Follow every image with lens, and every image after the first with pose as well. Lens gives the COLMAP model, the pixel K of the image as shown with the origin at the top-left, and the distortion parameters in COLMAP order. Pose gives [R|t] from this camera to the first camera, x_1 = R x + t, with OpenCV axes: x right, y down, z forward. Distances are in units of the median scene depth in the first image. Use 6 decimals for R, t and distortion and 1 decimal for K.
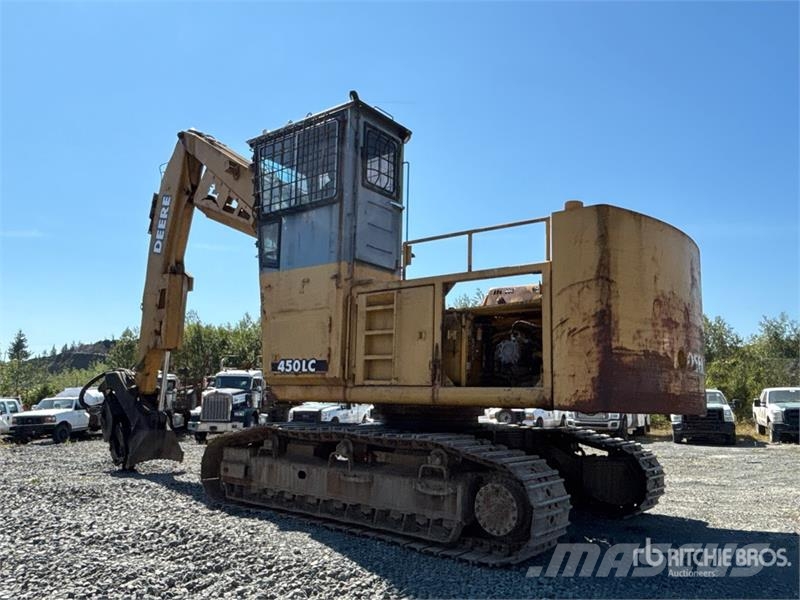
lens RADIAL K [[598.1, 0, 399.6], [0, 598.1, 297.7], [0, 0, 1]] dist [0.074193, -0.133829]
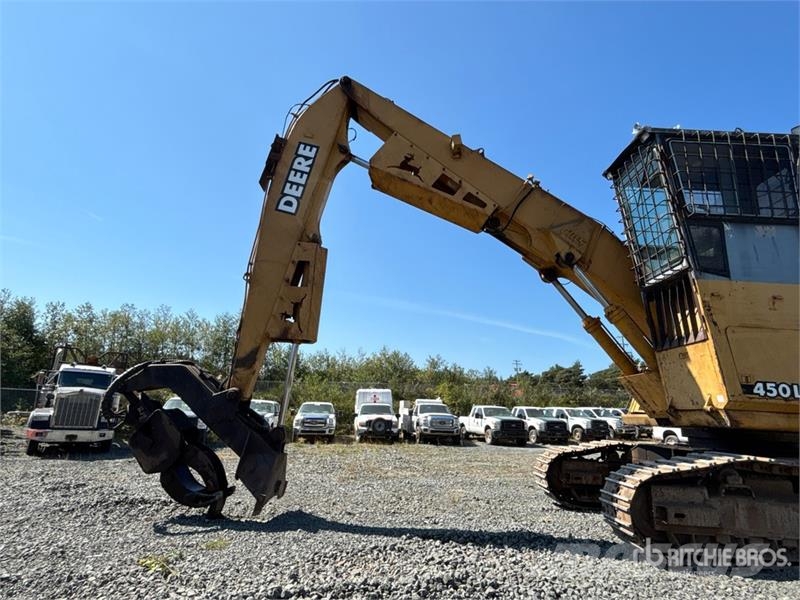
lens RADIAL K [[445.4, 0, 400.0], [0, 445.4, 300.0], [0, 0, 1]] dist [0.017195, -0.017347]
pose [[0.787592, 0.170407, 0.592166, -0.672112], [-0.134244, 0.985368, -0.105012, 0.082491], [-0.601396, 0.003212, 0.798944, 0.524621]]
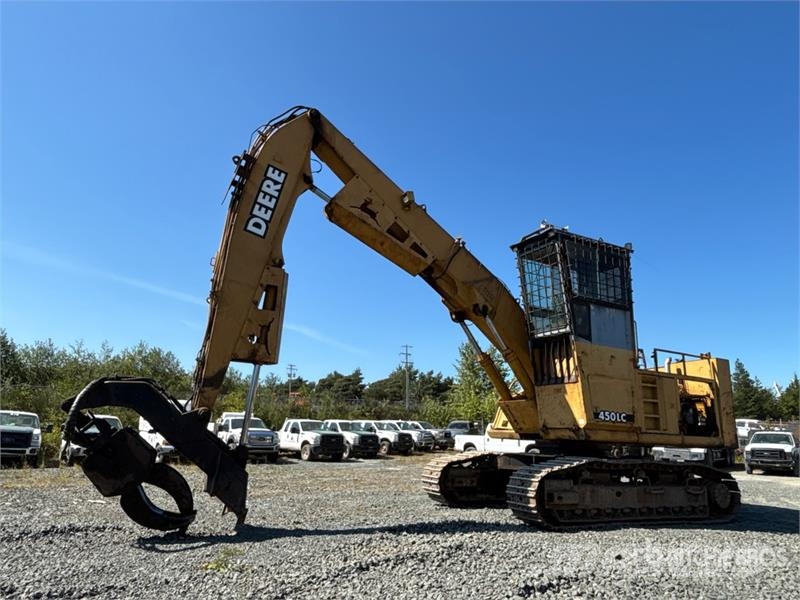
lens RADIAL K [[537.0, 0, 400.0], [0, 537.0, 300.0], [0, 0, 1]] dist [0.091887, -0.143290]
pose [[0.409679, 0.223903, 0.884325, -1.020383], [-0.182465, 0.969933, -0.161048, 0.093943], [-0.893795, -0.095380, 0.438216, 0.590050]]
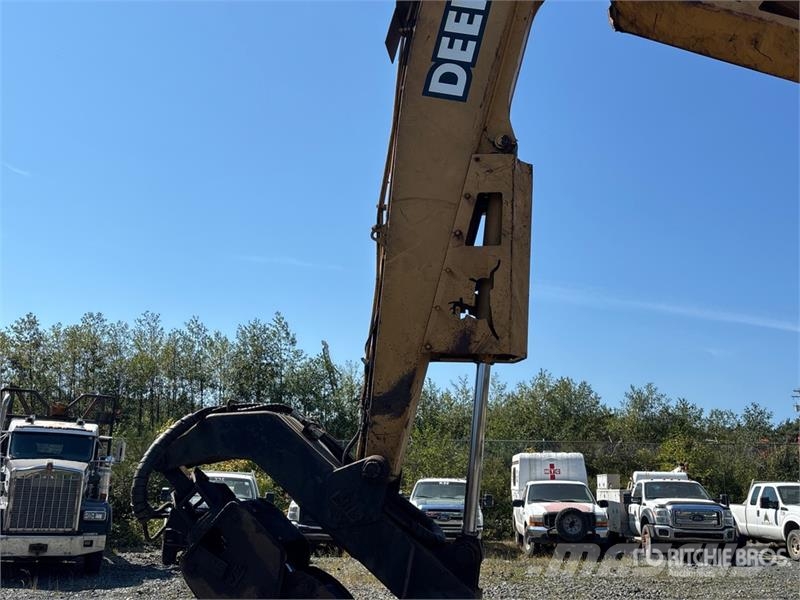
lens RADIAL K [[824.3, 0, 402.7], [0, 824.3, 297.8], [0, 0, 1]] dist [0.018723, 0.006450]
pose [[0.885515, 0.120126, 0.448813, -0.711658], [-0.097731, 0.992544, -0.072834, 0.098060], [-0.454216, 0.020633, 0.890652, 0.631720]]
